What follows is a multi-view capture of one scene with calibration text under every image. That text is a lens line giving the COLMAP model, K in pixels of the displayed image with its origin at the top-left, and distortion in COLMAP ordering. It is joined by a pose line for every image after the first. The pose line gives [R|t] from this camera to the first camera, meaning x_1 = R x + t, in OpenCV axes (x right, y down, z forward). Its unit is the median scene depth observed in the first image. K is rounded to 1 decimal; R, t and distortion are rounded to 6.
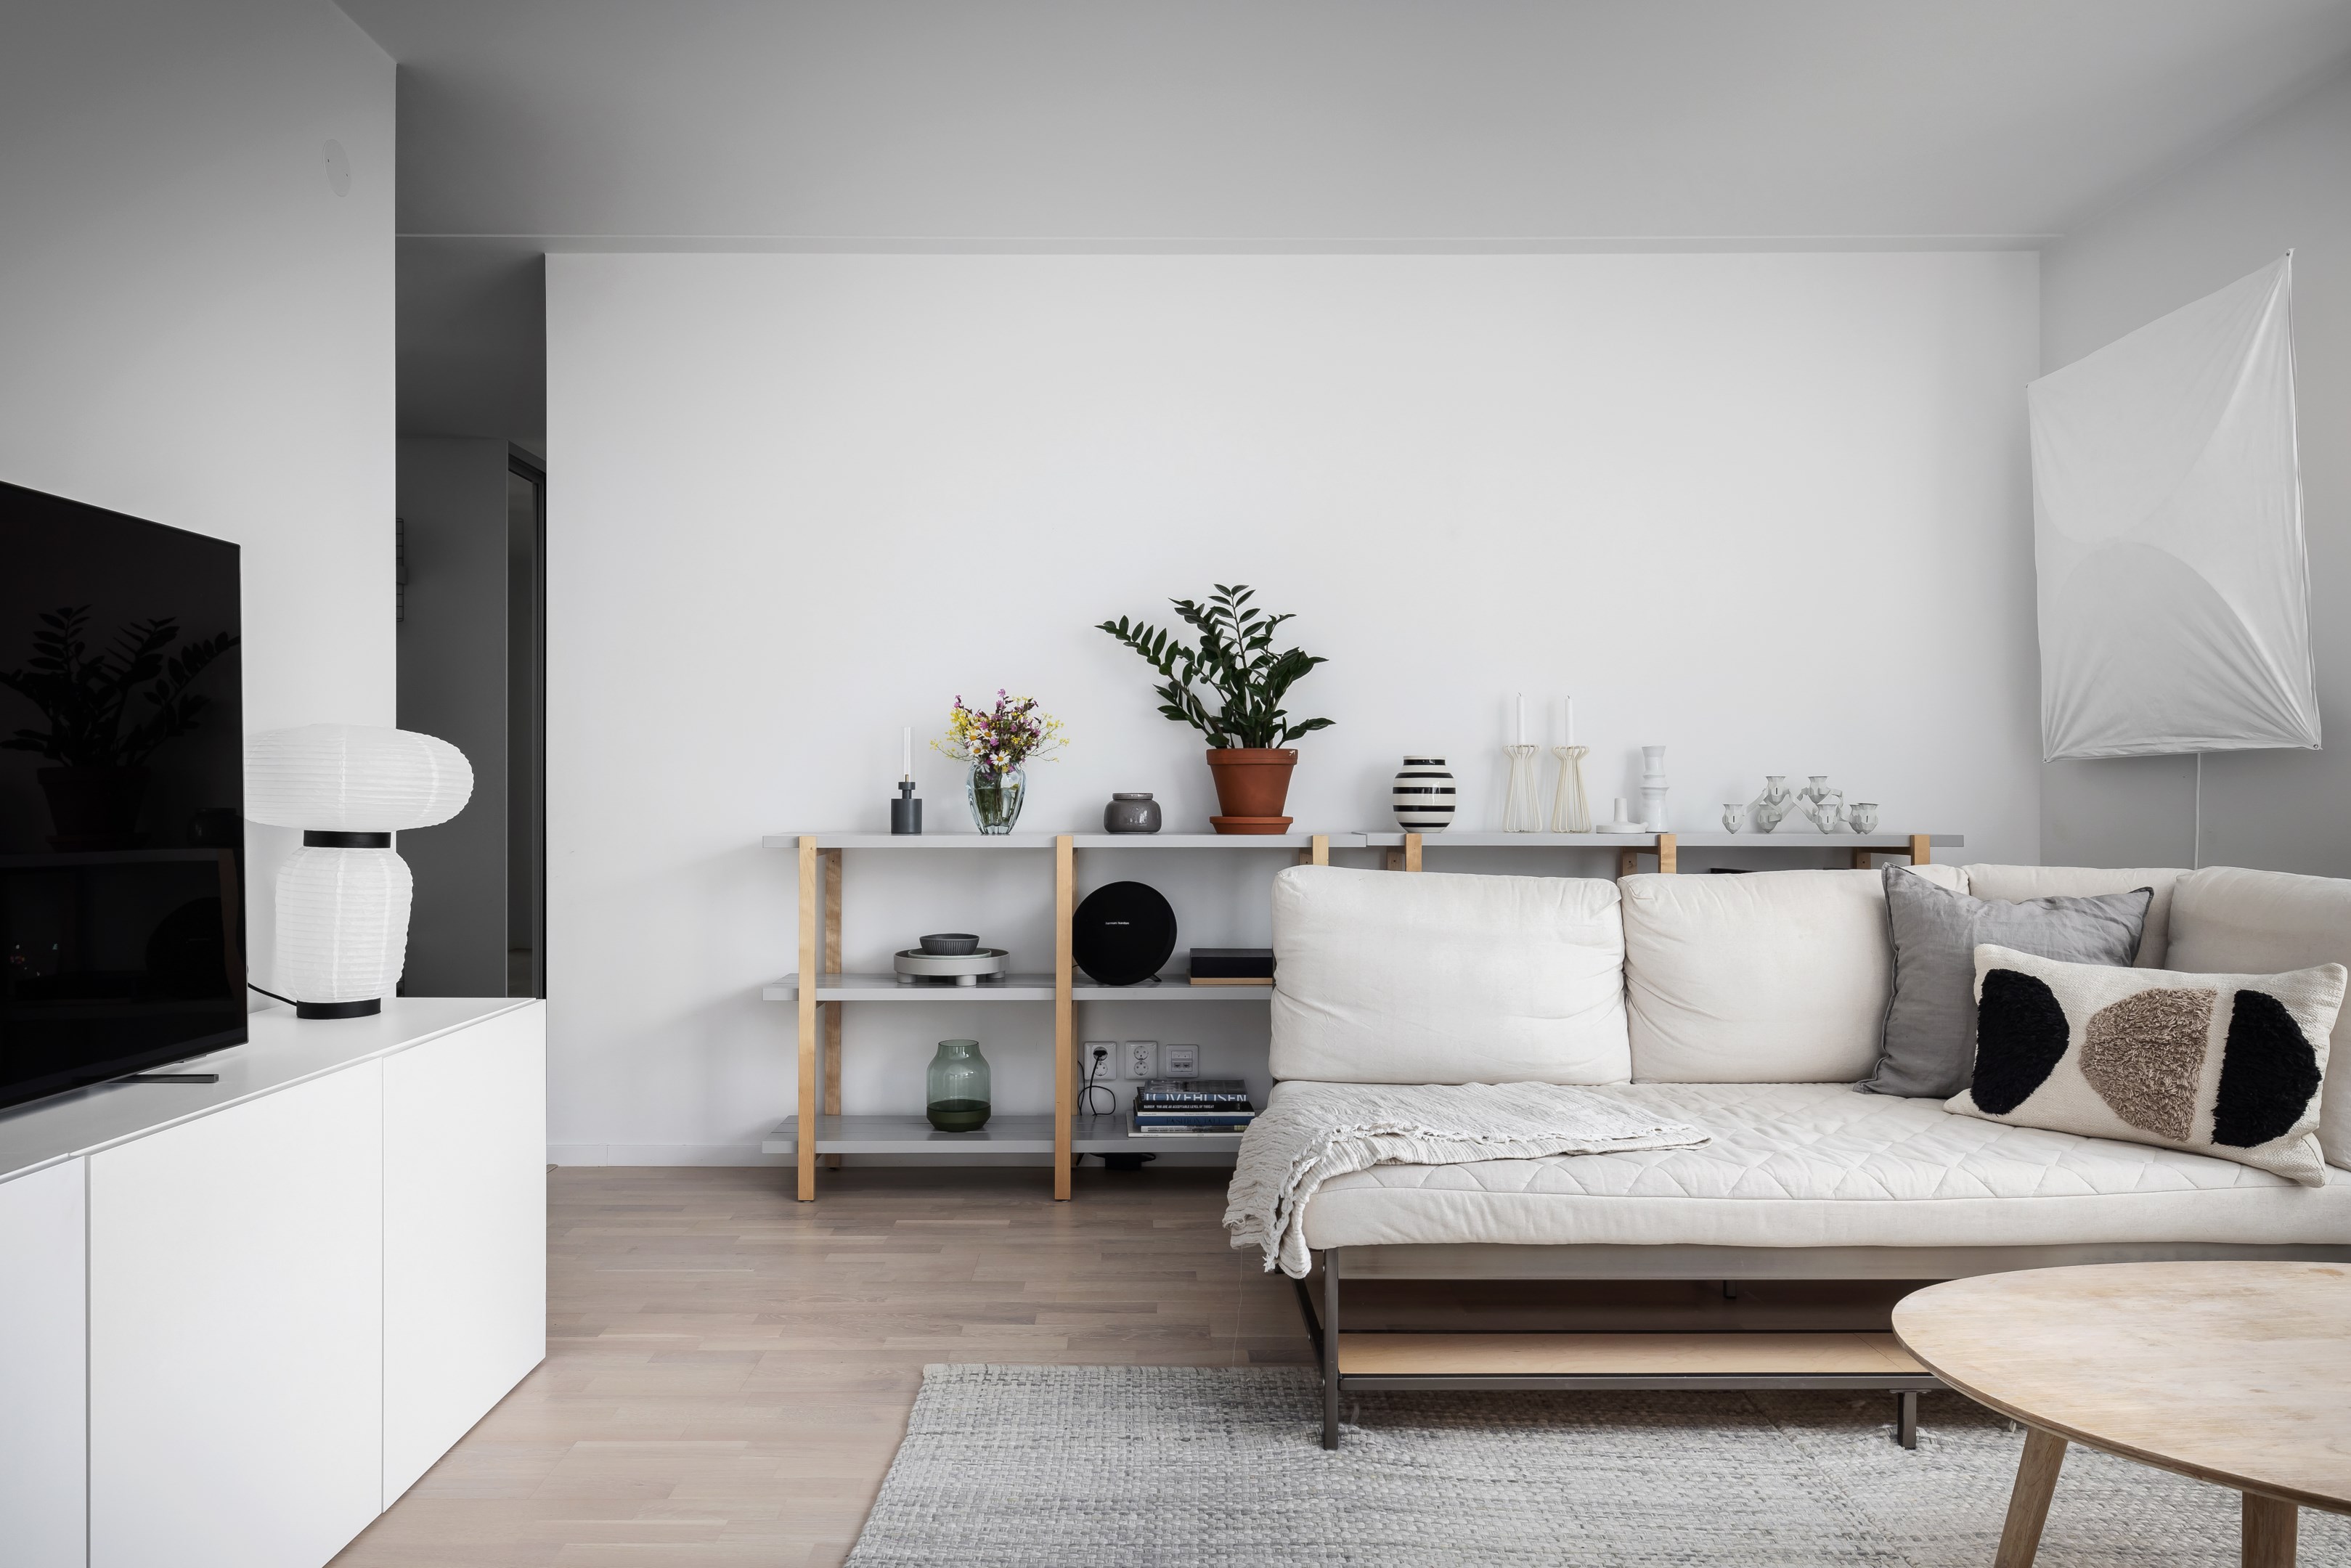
lens RADIAL K [[1601.8, 0, 1153.3], [0, 1601.8, 785.8], [0, 0, 1]] dist [0.003556, -0.002951]
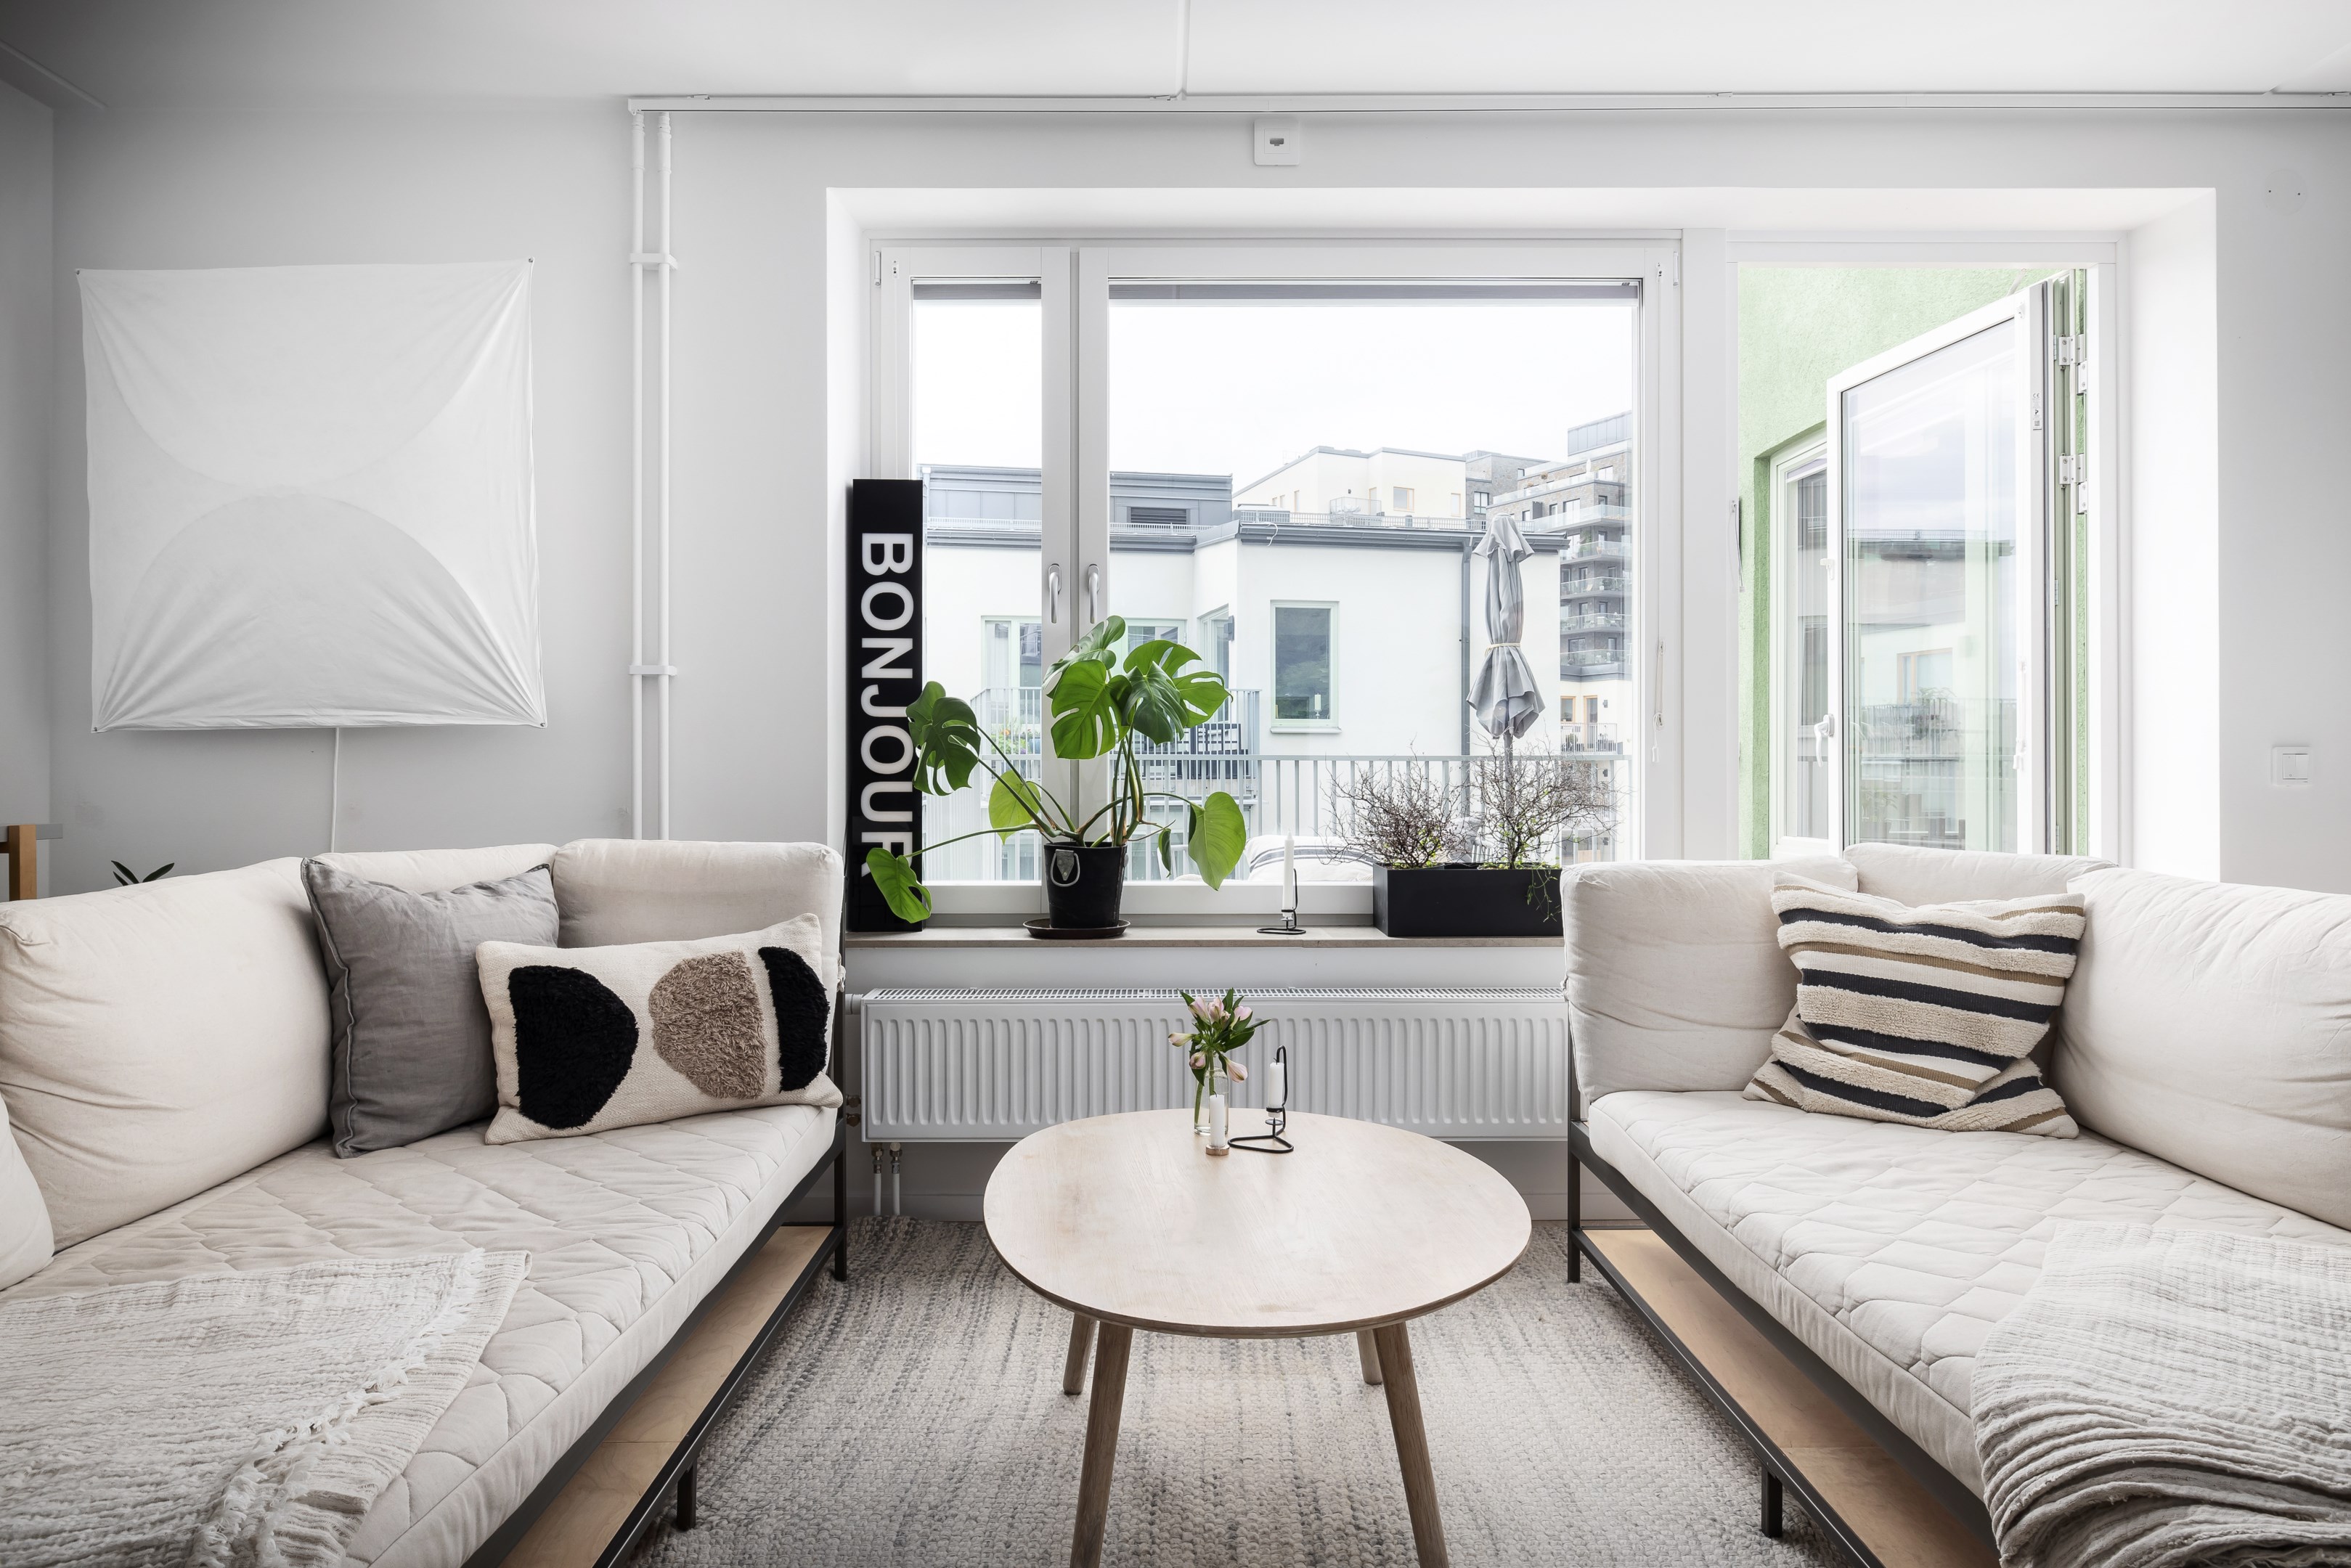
lens RADIAL K [[1415.9, 0, 1177.9], [0, 1415.9, 763.0], [0, 0, 1]] dist [0.002264, 0.000930]
pose [[0.006473, 0.002055, 0.999977, -0.230619], [-0.001928, 0.999996, -0.002043, 0.002522], [-0.999977, -0.001914, 0.006477, 0.580278]]
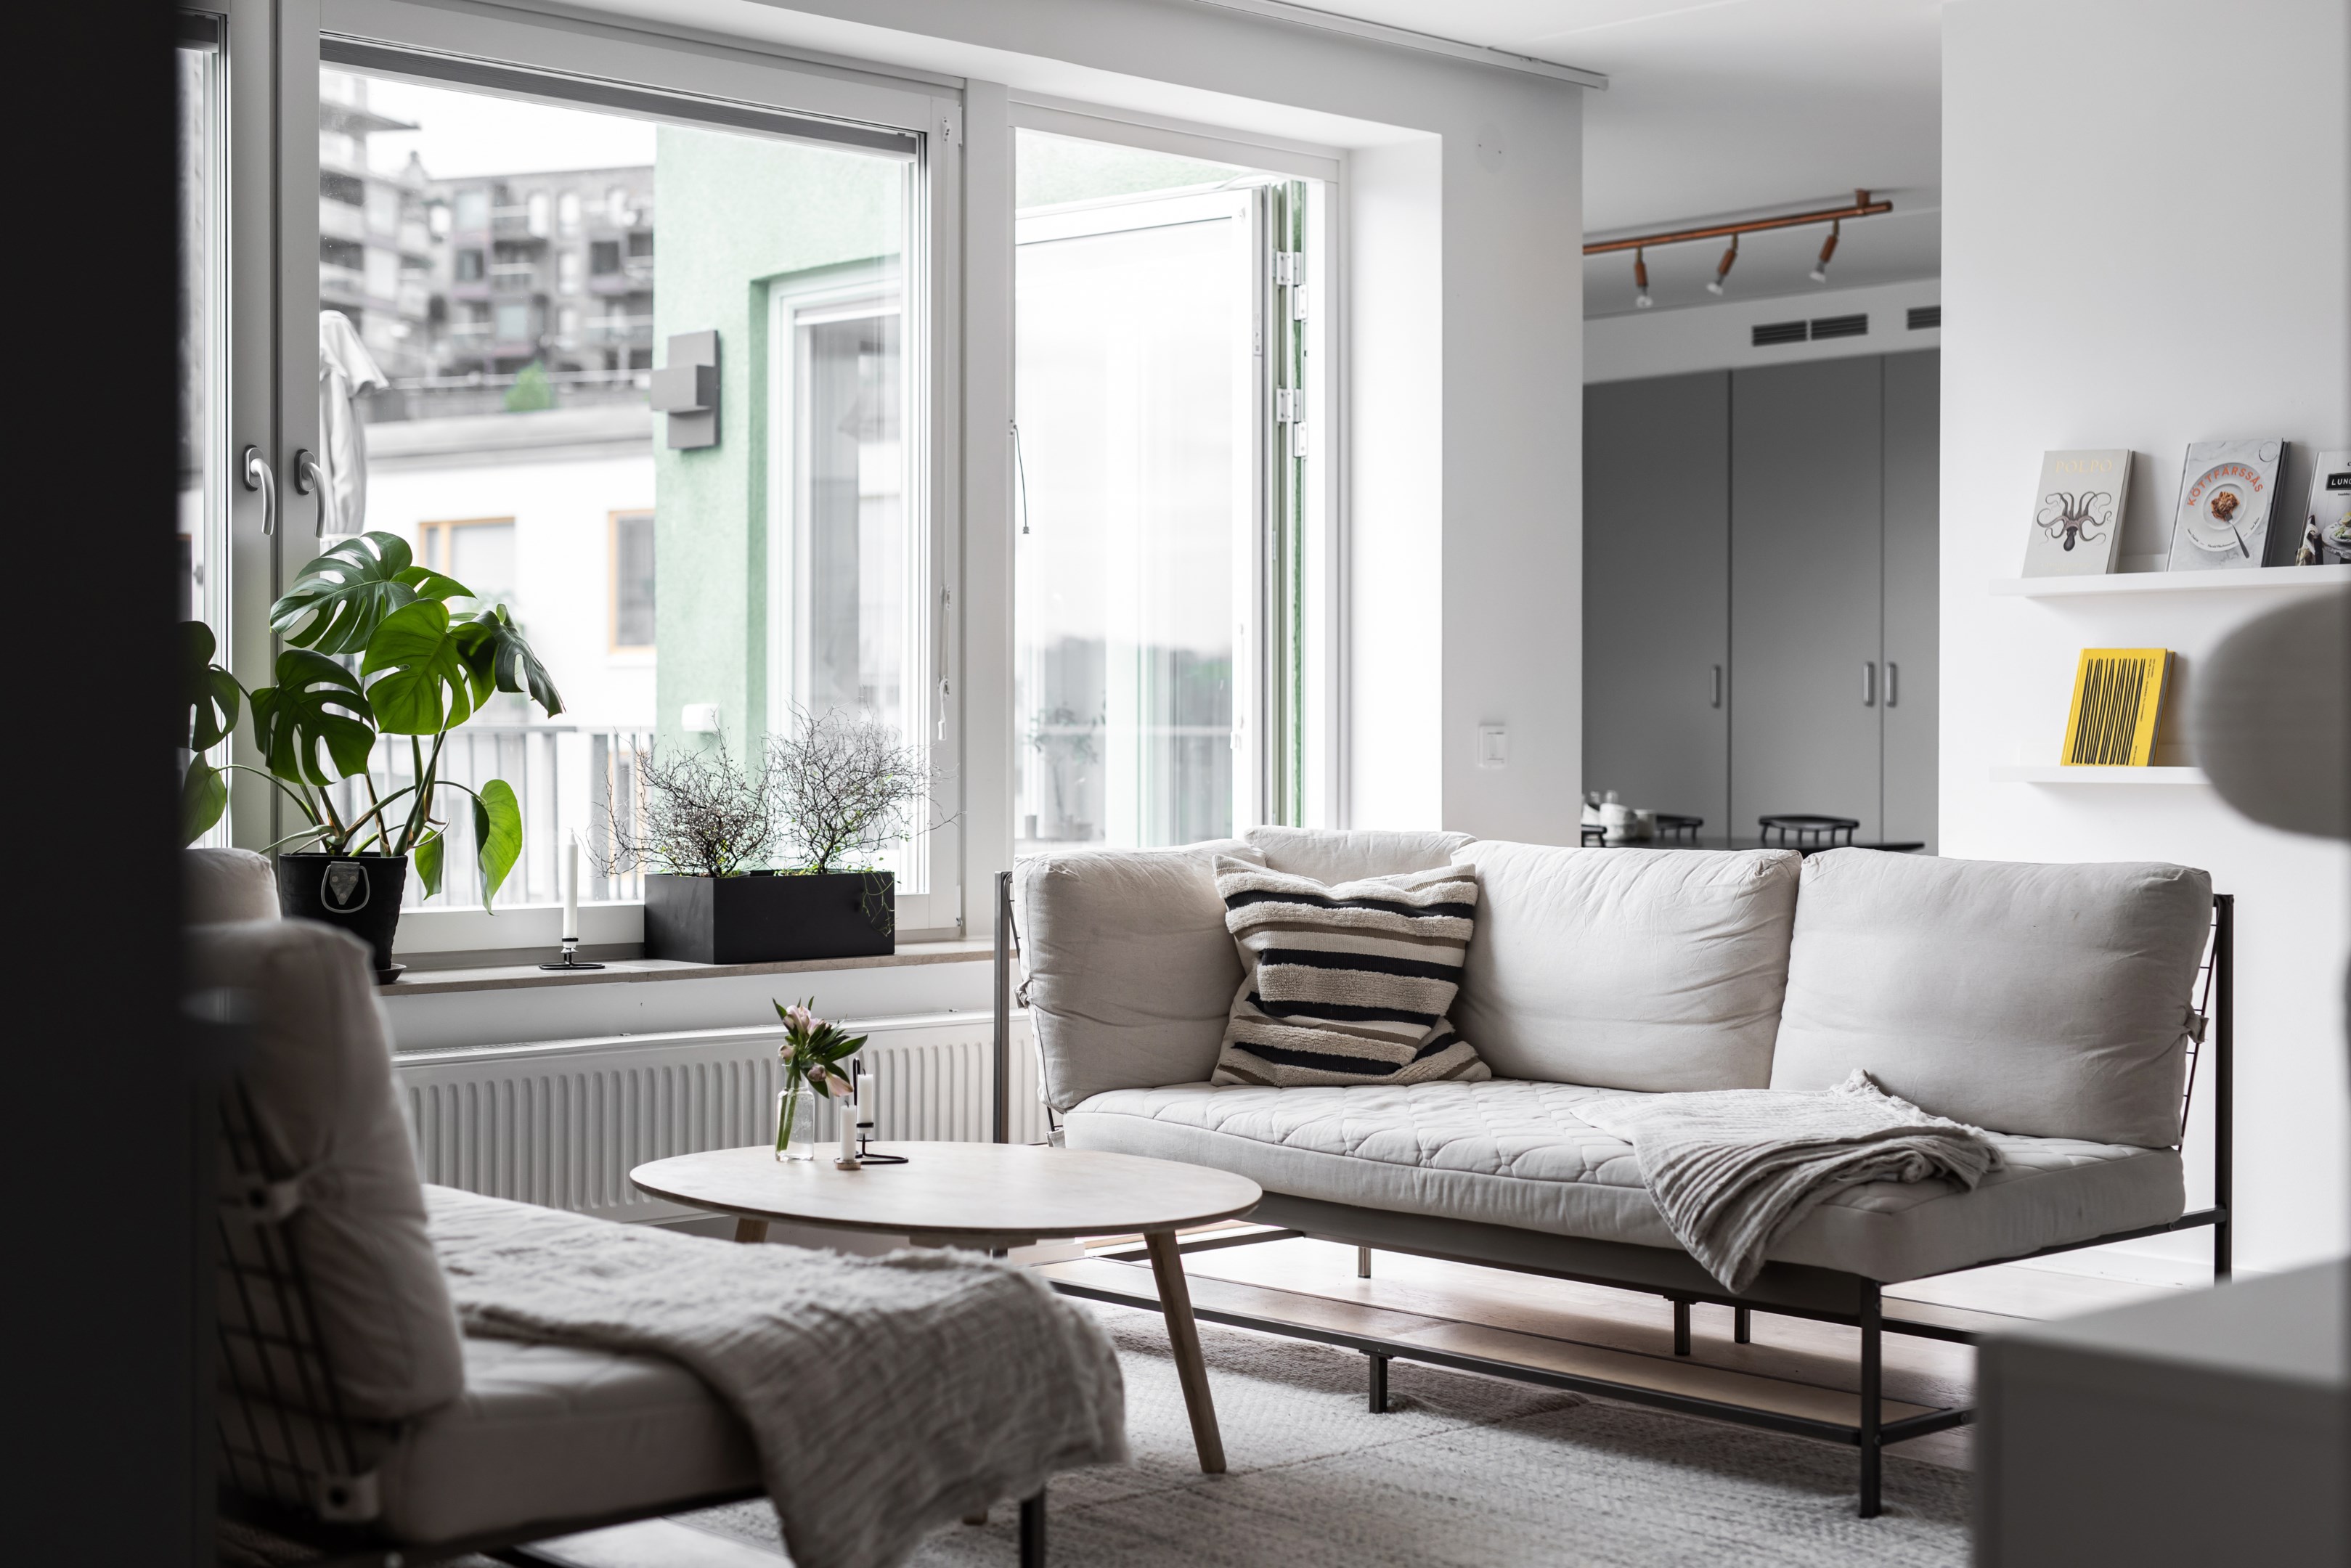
lens RADIAL K [[3383.5, 0, 1179.0], [0, 3383.5, 776.8], [0, 0, 1]] dist [-0.005011, 0.000000]
pose [[-0.678668, -0.008668, 0.734394, -0.782017], [-0.003198, 0.999956, 0.008847, 0.002932], [-0.734438, 0.003656, -0.678666, 1.540776]]
